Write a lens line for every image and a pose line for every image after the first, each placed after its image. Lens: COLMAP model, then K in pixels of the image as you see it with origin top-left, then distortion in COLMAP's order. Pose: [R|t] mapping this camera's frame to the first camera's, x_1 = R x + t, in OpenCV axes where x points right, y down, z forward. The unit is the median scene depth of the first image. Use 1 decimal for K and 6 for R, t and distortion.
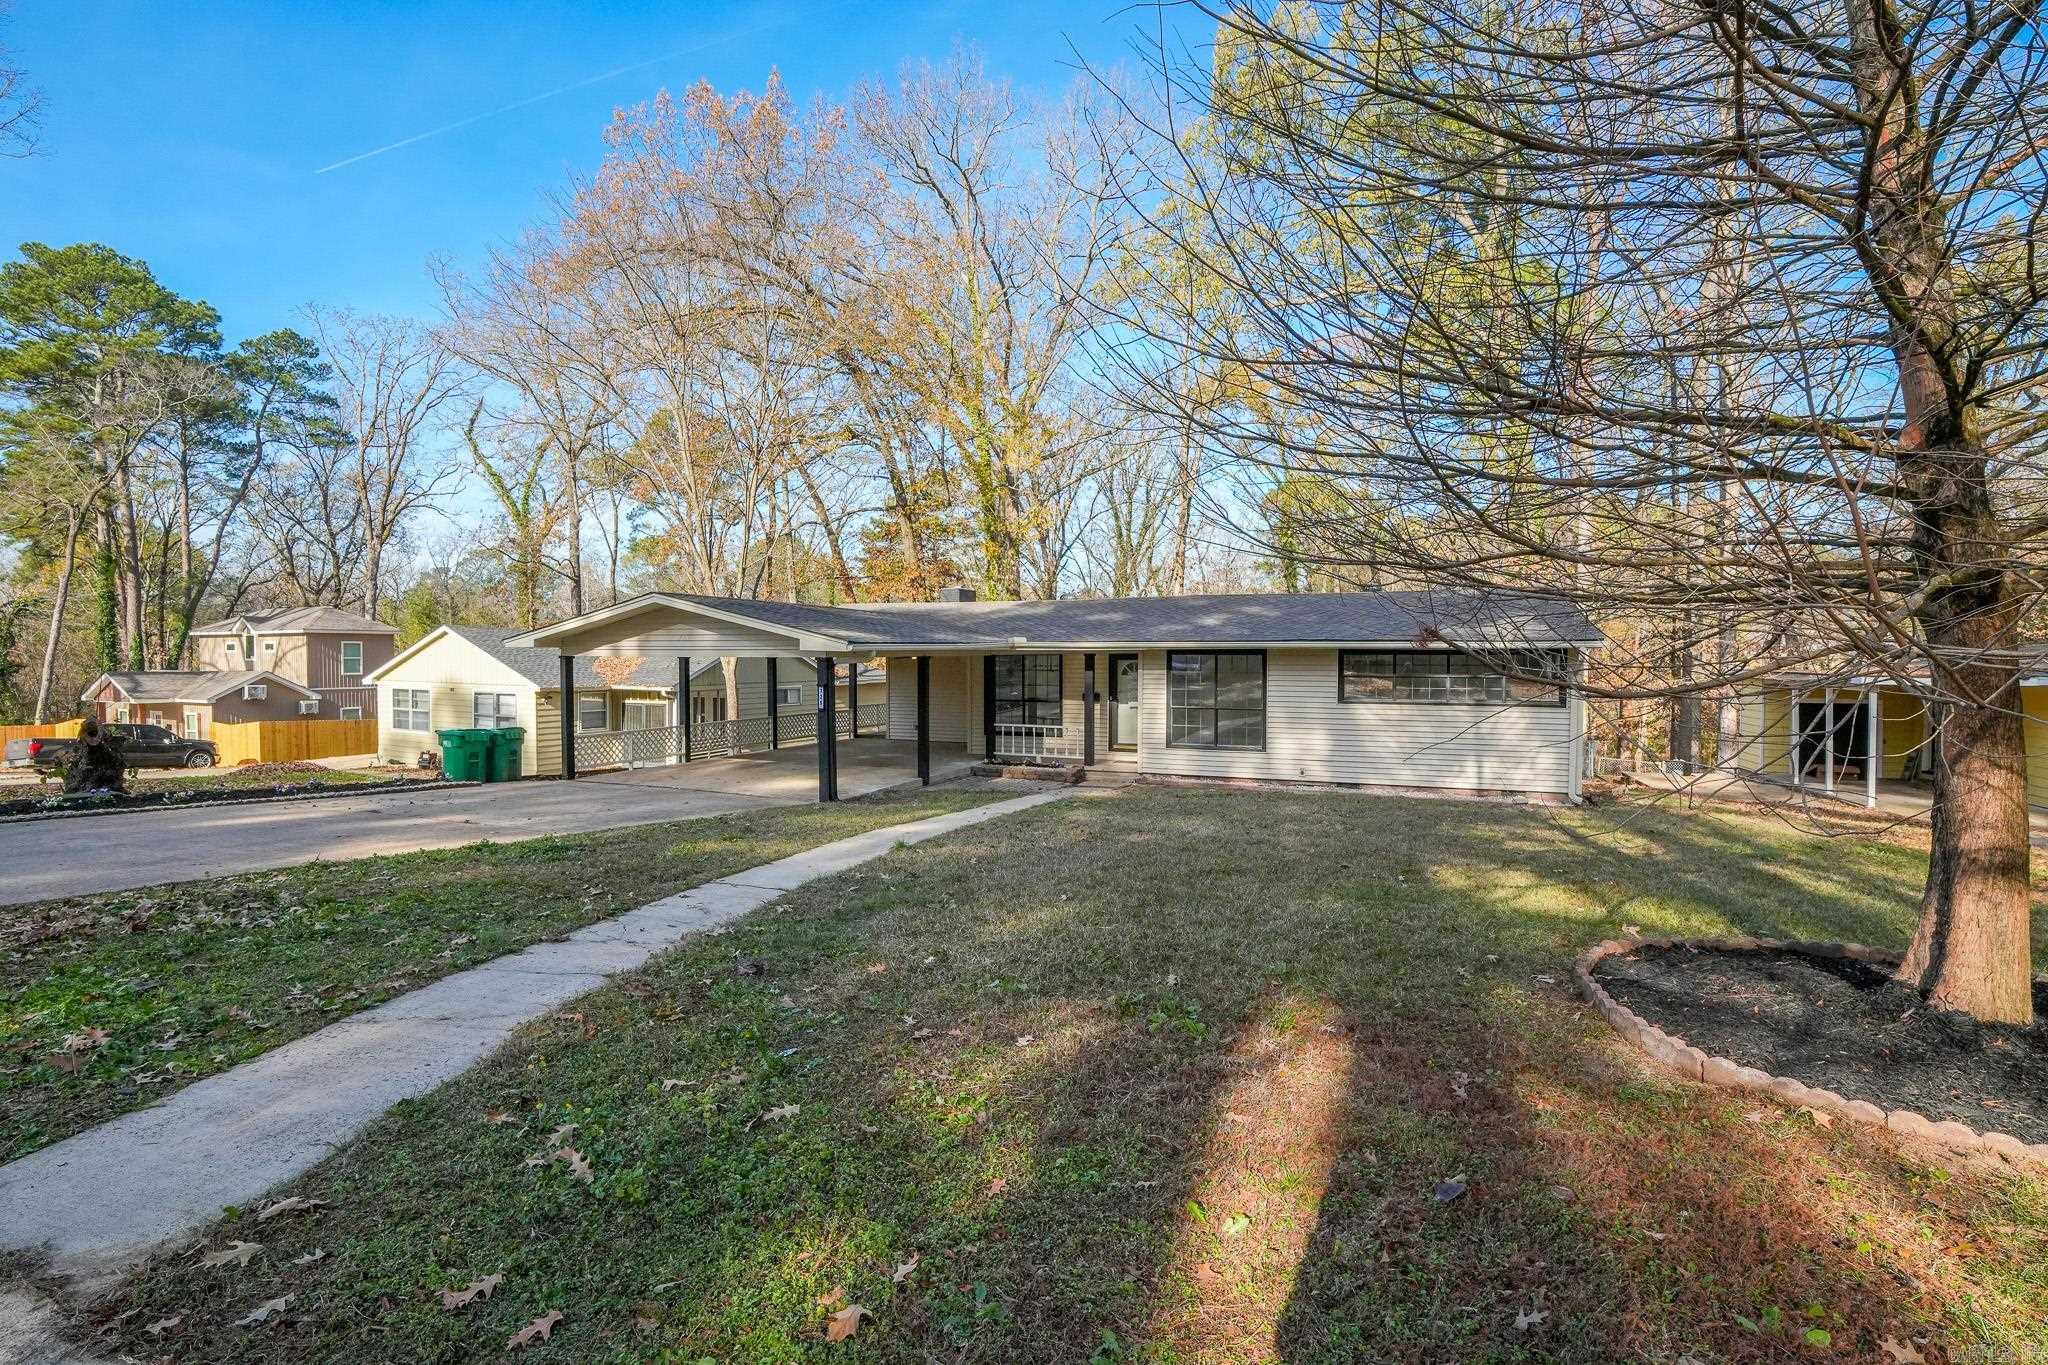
lens RADIAL K [[898.5, 0, 1018.5], [0, 898.5, 687.9], [0, 0, 1]] dist [-0.054116, 0.009784]
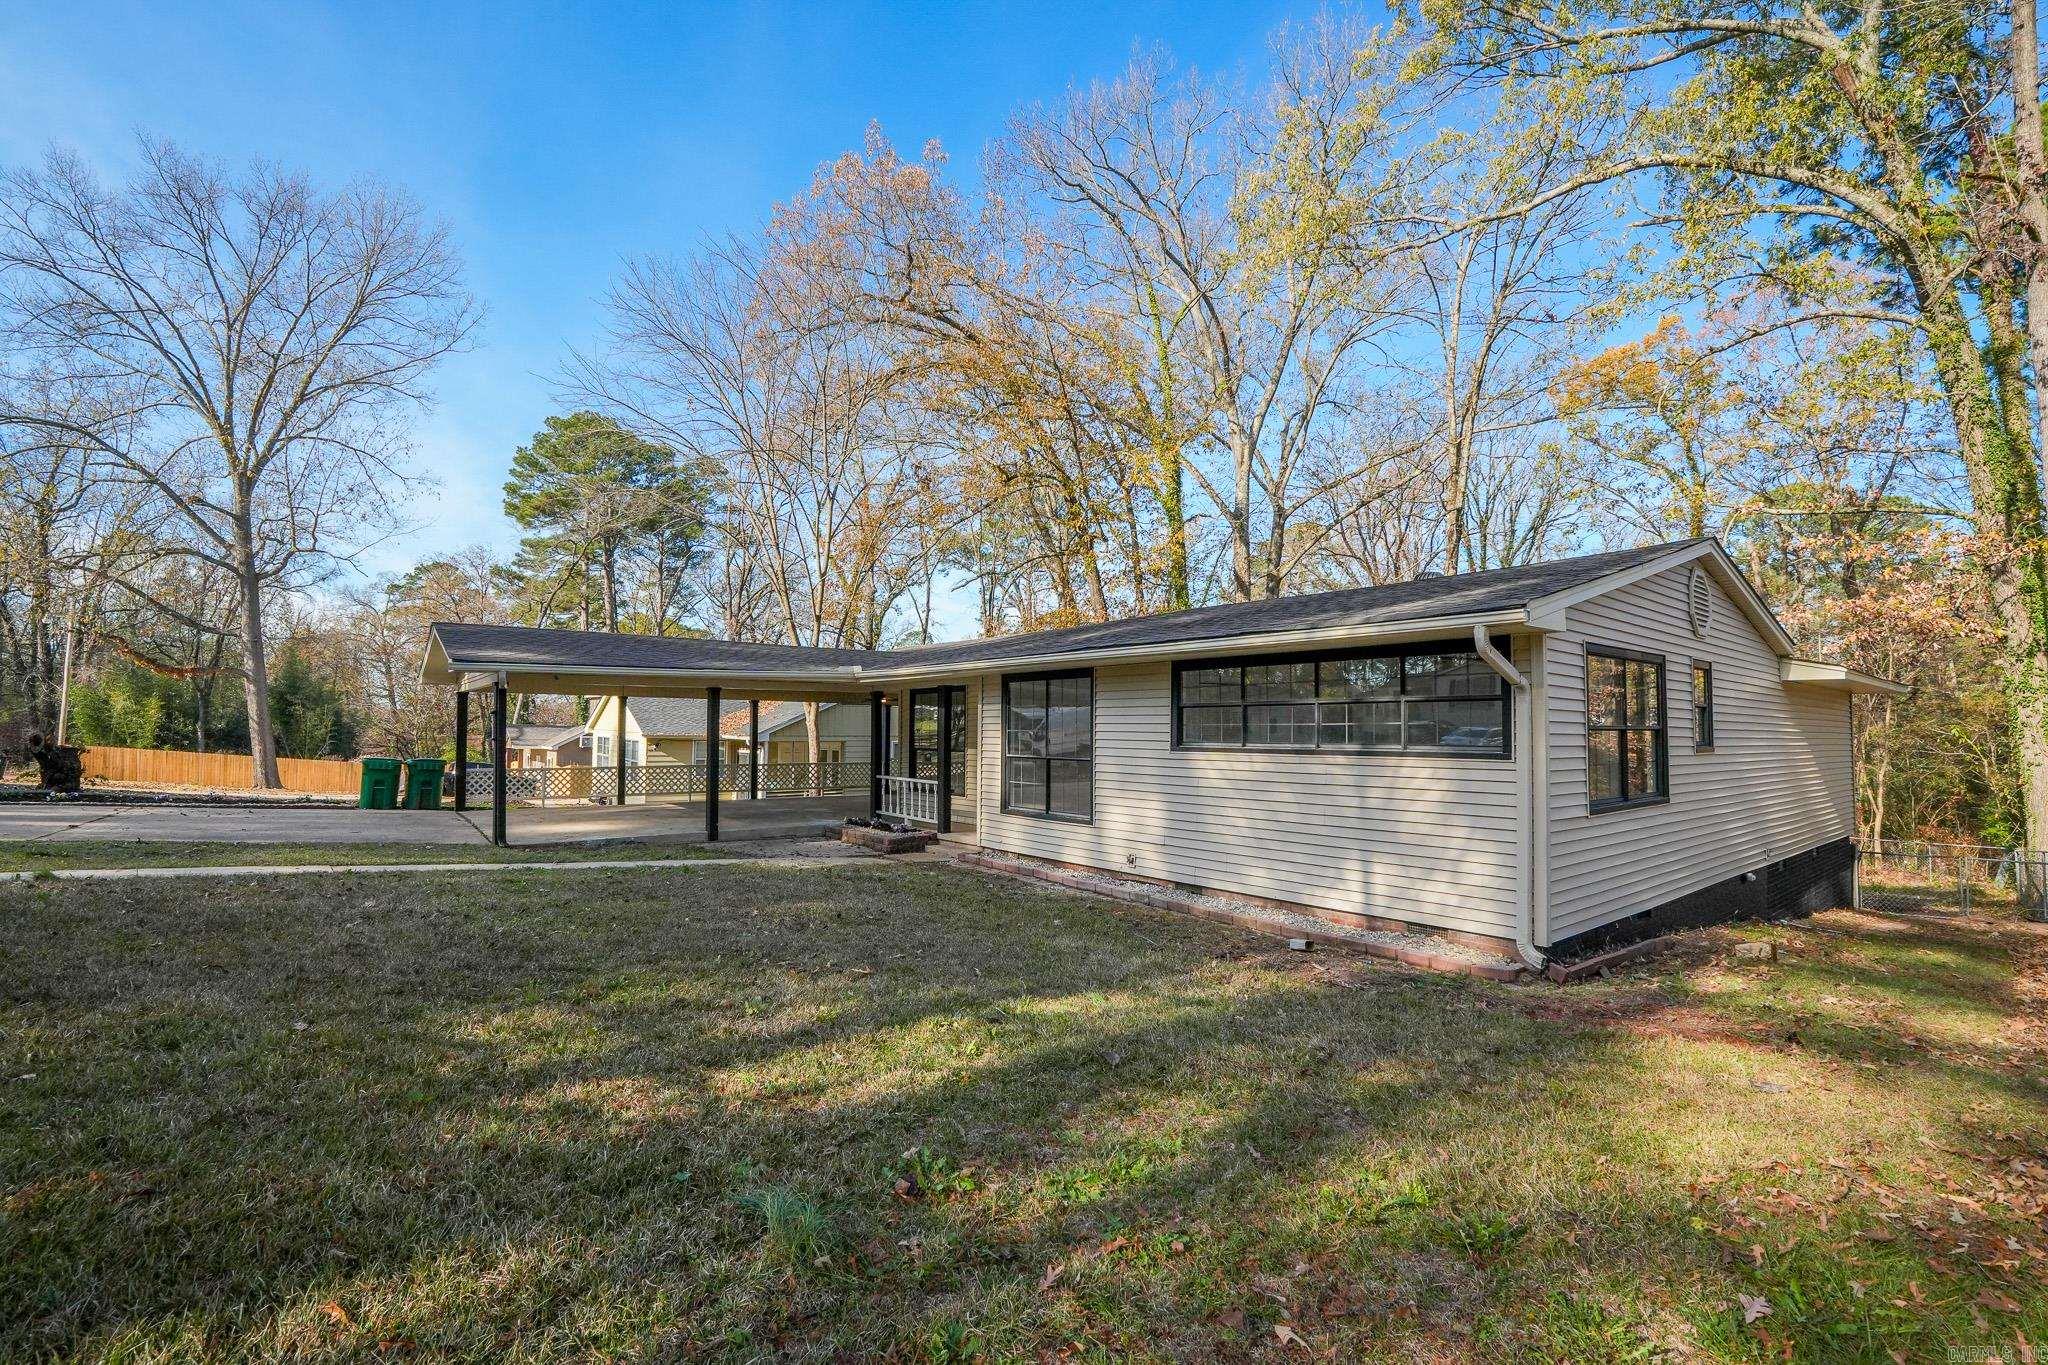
lens RADIAL K [[898.5, 0, 1043.6], [0, 898.5, 686.2], [0, 0, 1]] dist [-0.054116, 0.009784]
pose [[0.884667, -0.016658, -0.465925, 0.525105], [-0.022318, 0.996703, -0.078009, 0.021870], [0.465688, 0.079411, 0.881379, 0.387105]]
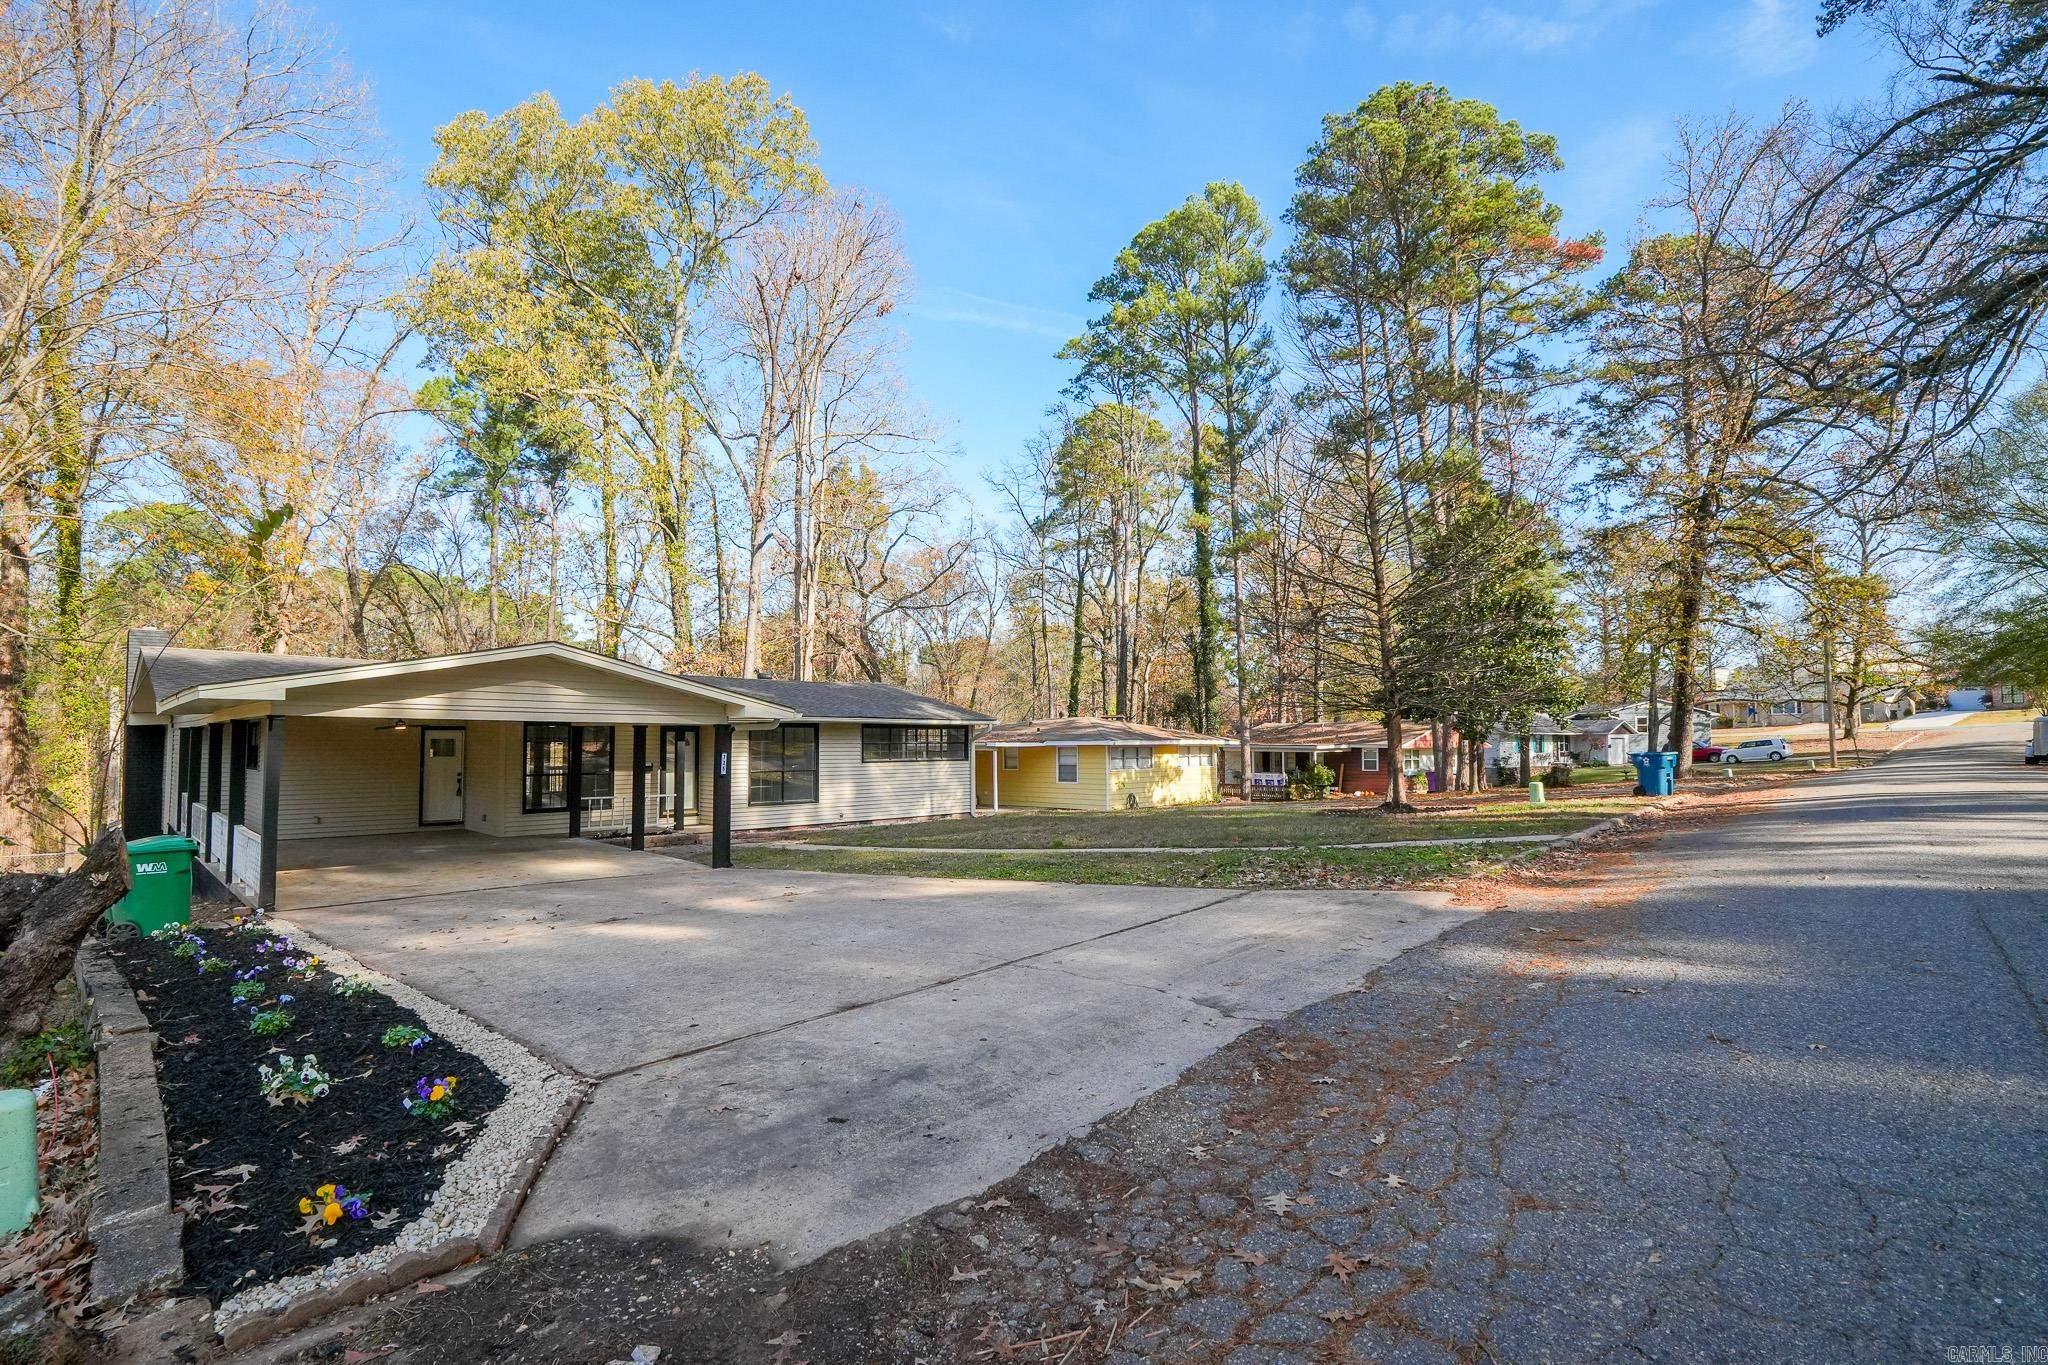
lens RADIAL K [[898.5, 0, 1025.7], [0, 898.5, 694.6], [0, 0, 1]] dist [-0.054116, 0.009784]
pose [[0.330598, 0.043562, 0.942766, -0.819845], [0.032956, 0.997792, -0.057661, 0.000331], [-0.943196, 0.050133, 0.328432, 0.270872]]
